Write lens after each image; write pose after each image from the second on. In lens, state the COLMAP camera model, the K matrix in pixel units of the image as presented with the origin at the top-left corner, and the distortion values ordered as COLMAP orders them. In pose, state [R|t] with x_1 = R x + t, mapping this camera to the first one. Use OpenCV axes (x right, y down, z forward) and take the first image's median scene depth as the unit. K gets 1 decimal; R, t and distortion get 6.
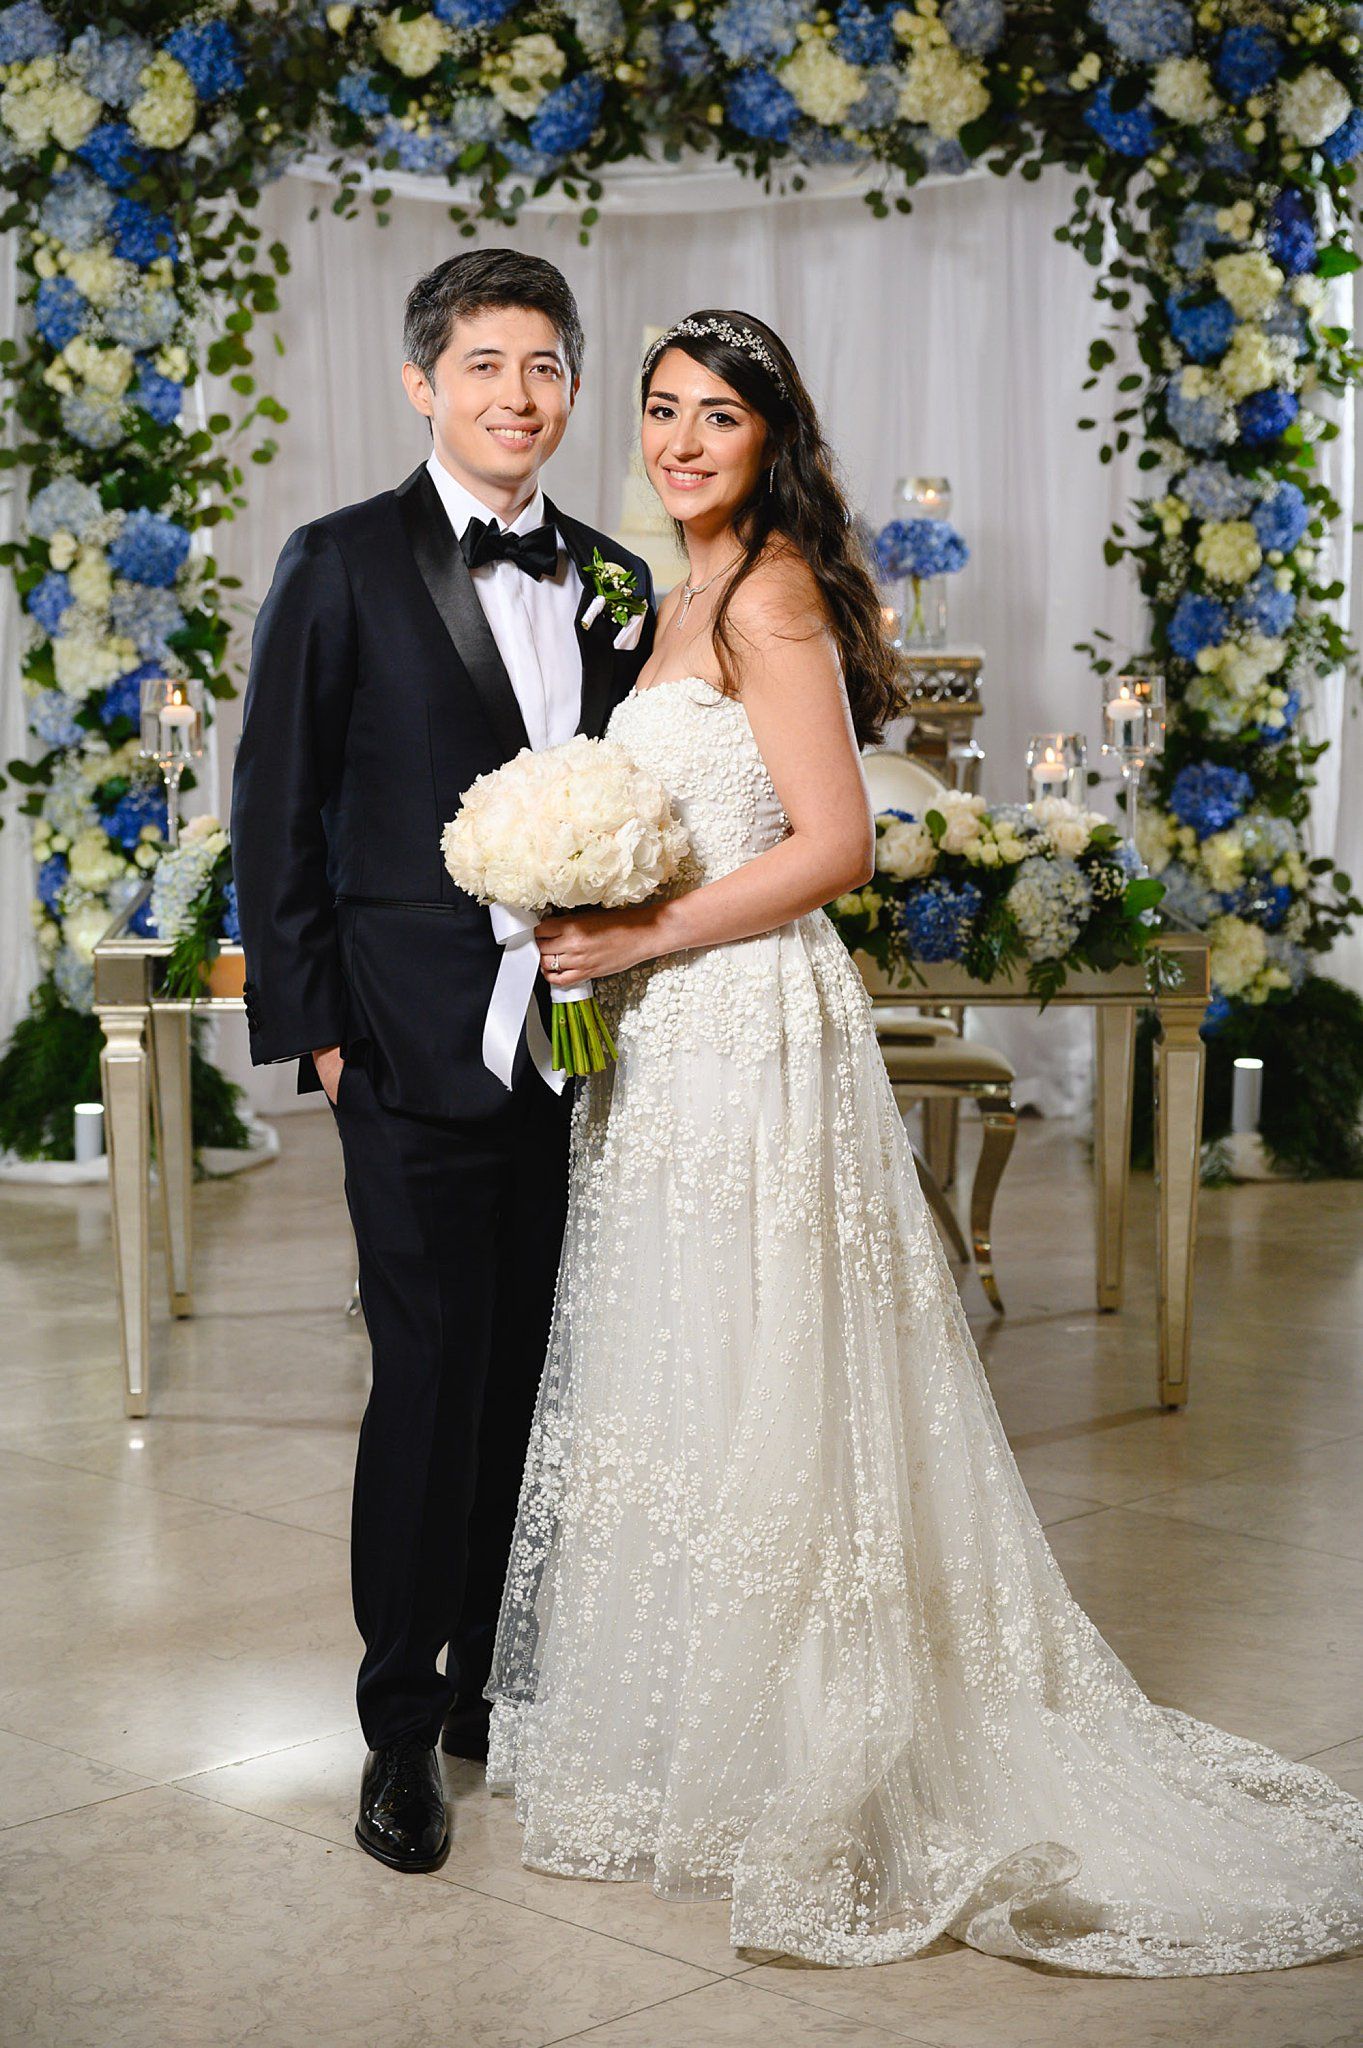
lens RADIAL K [[4181.7, 0, 626.0], [0, 4181.7, 981.0], [0, 0, 1]] dist [-0.000196, 0.000000]
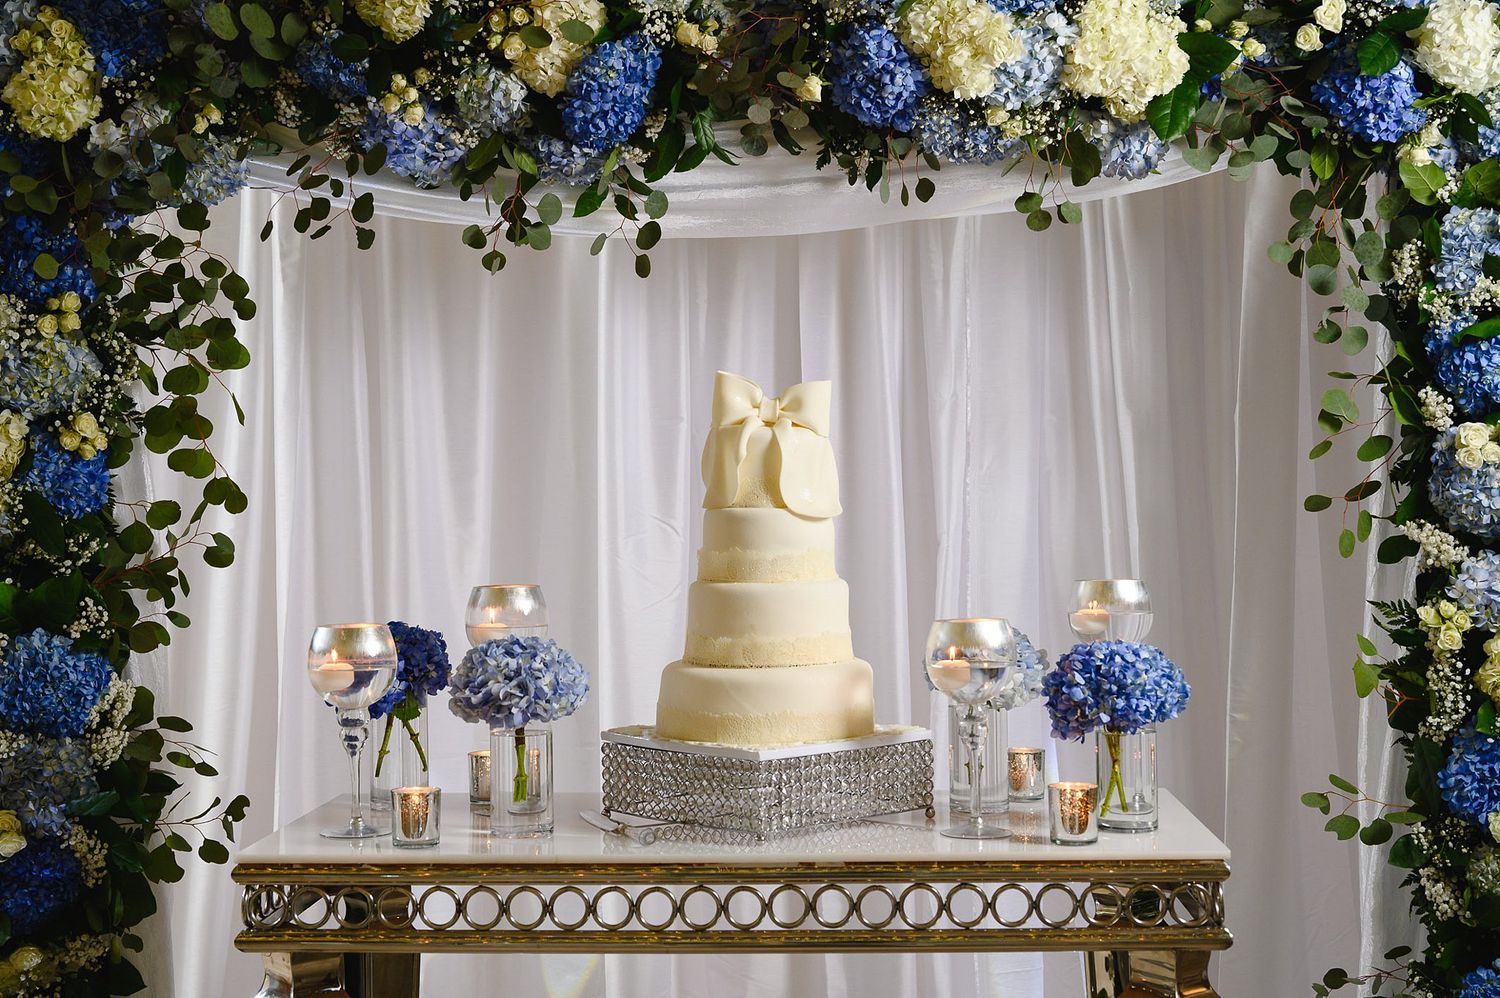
lens RADIAL K [[2019.3, 0, 740.3], [0, 2019.3, 499.5], [0, 0, 1]] dist [-0.034993, 0.000000]
pose [[0.999801, -0.009657, -0.017435, 0.013693], [0.007327, 0.991611, -0.129048, -0.088537], [0.018535, 0.128895, 0.991485, 0.644049]]
